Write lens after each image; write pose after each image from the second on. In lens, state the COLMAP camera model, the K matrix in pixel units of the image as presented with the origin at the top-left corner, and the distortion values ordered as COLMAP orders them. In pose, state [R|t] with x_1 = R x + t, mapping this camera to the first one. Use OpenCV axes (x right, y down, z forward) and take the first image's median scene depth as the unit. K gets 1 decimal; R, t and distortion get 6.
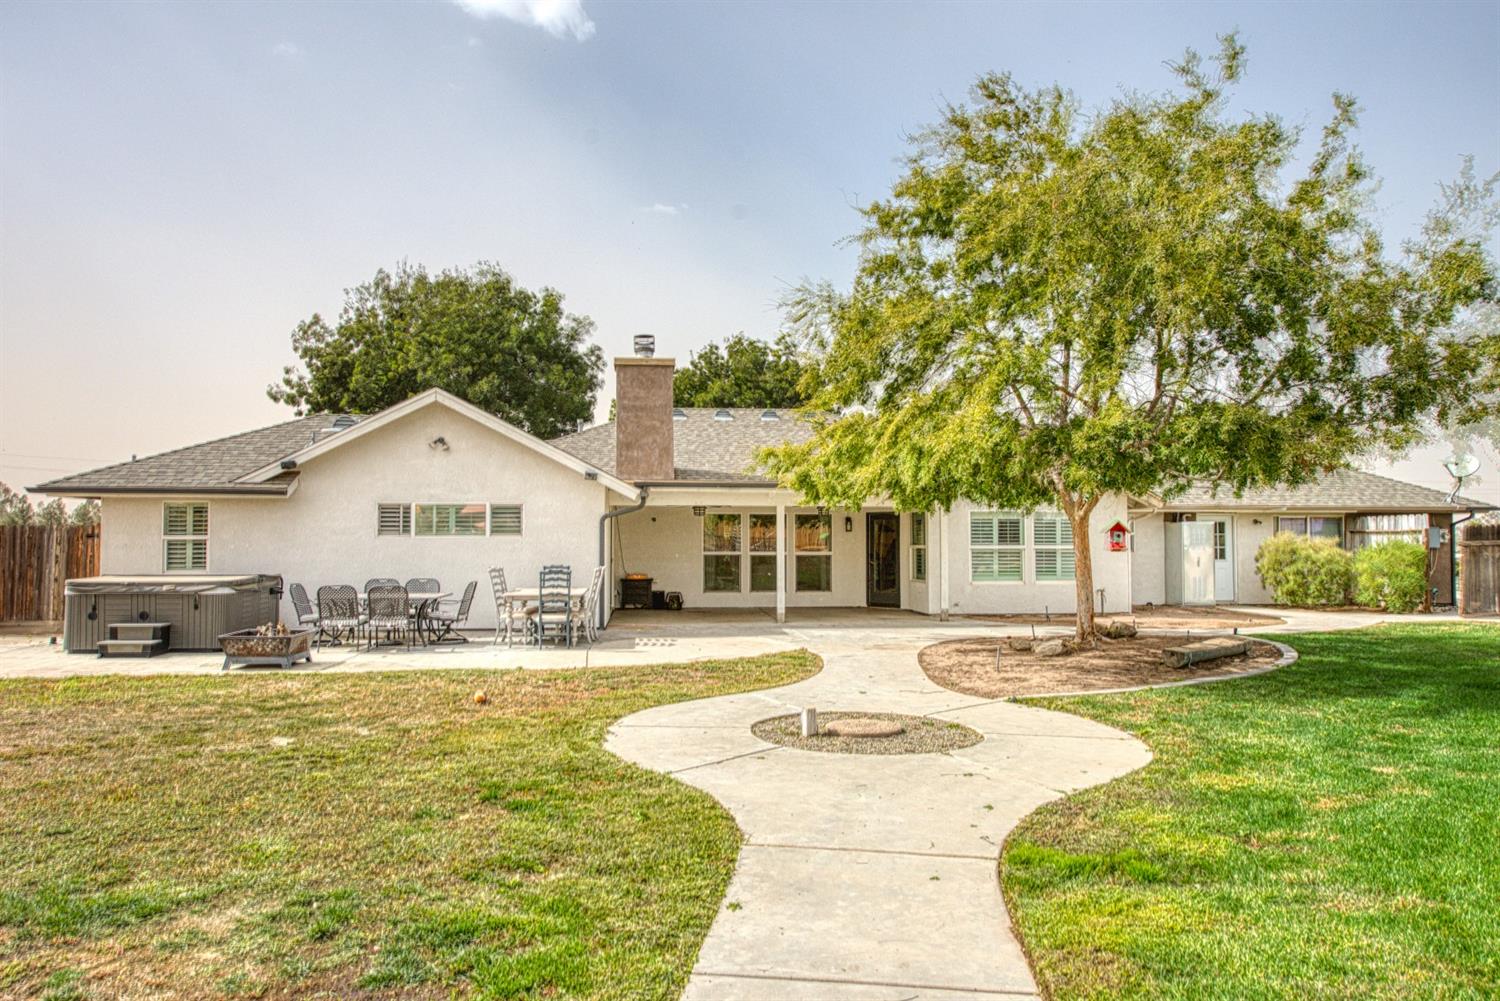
lens RADIAL K [[979.1, 0, 750.6], [0, 979.1, 514.0], [0, 0, 1]] dist [0.004549, -0.000767]
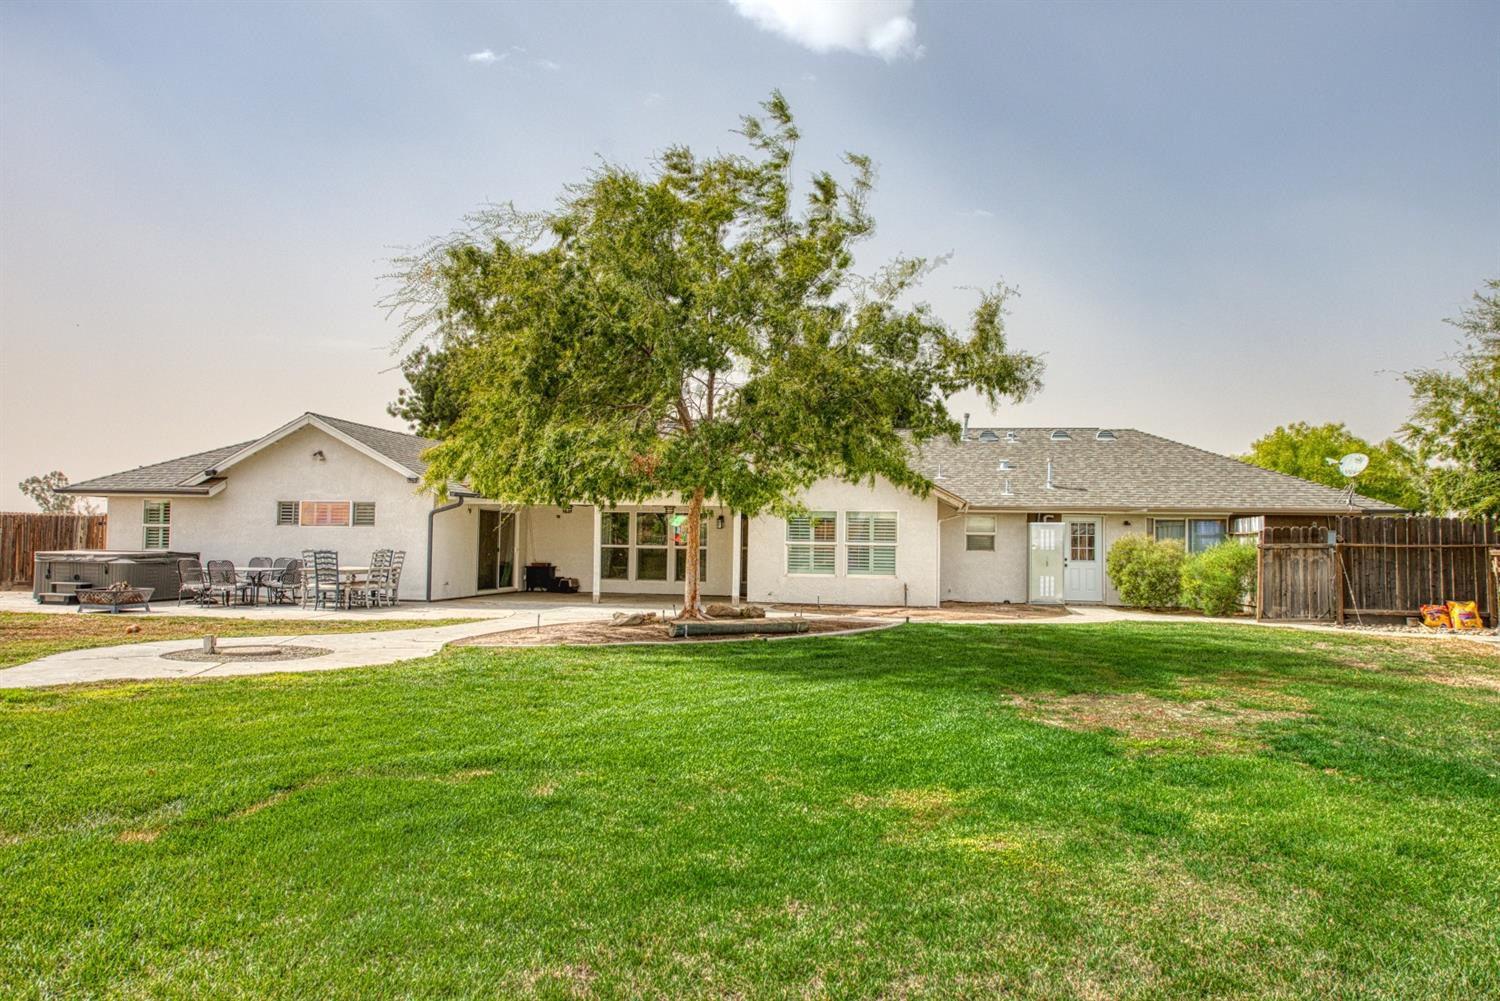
lens RADIAL K [[998.9, 0, 740.6], [0, 998.9, 508.0], [0, 0, 1]] dist [0.000510, 0.003663]
pose [[0.959245, 0.004906, -0.282534, 0.504861], [-0.007091, 0.999952, -0.006711, 0.002480], [0.282488, 0.008441, 0.959234, -0.101594]]
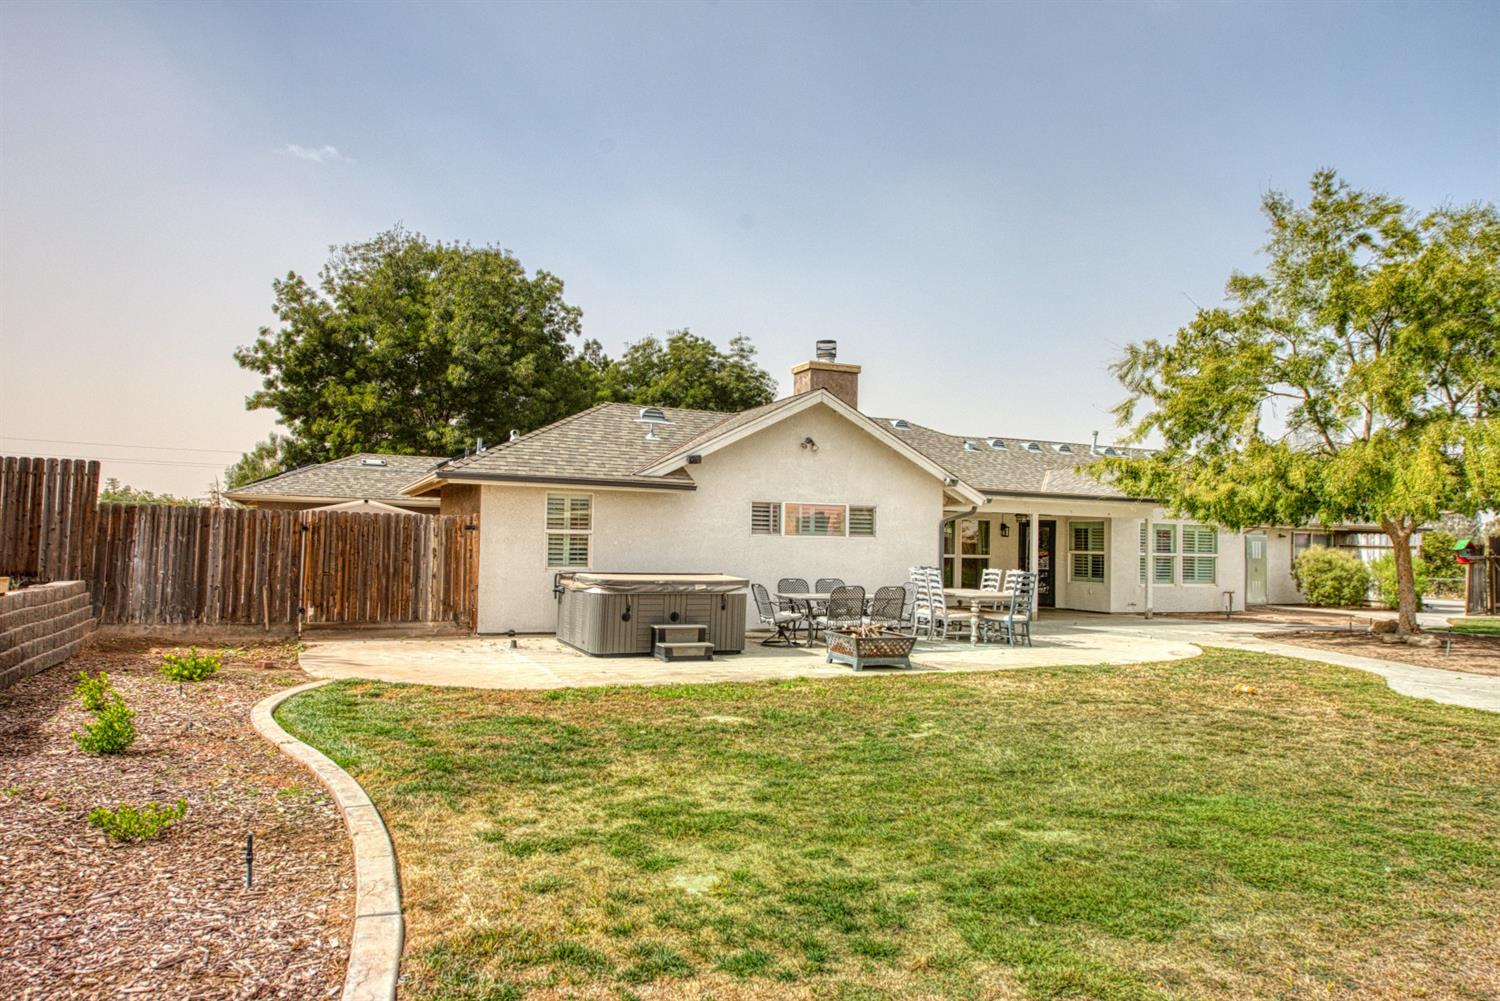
lens RADIAL K [[998.9, 0, 762.0], [0, 998.9, 487.5], [0, 0, 1]] dist [0.000510, 0.003663]
pose [[0.947743, 0.038450, 0.316709, -0.576100], [-0.031841, 0.999154, -0.026017, 0.000776], [-0.317441, 0.014573, 0.948166, 0.036544]]
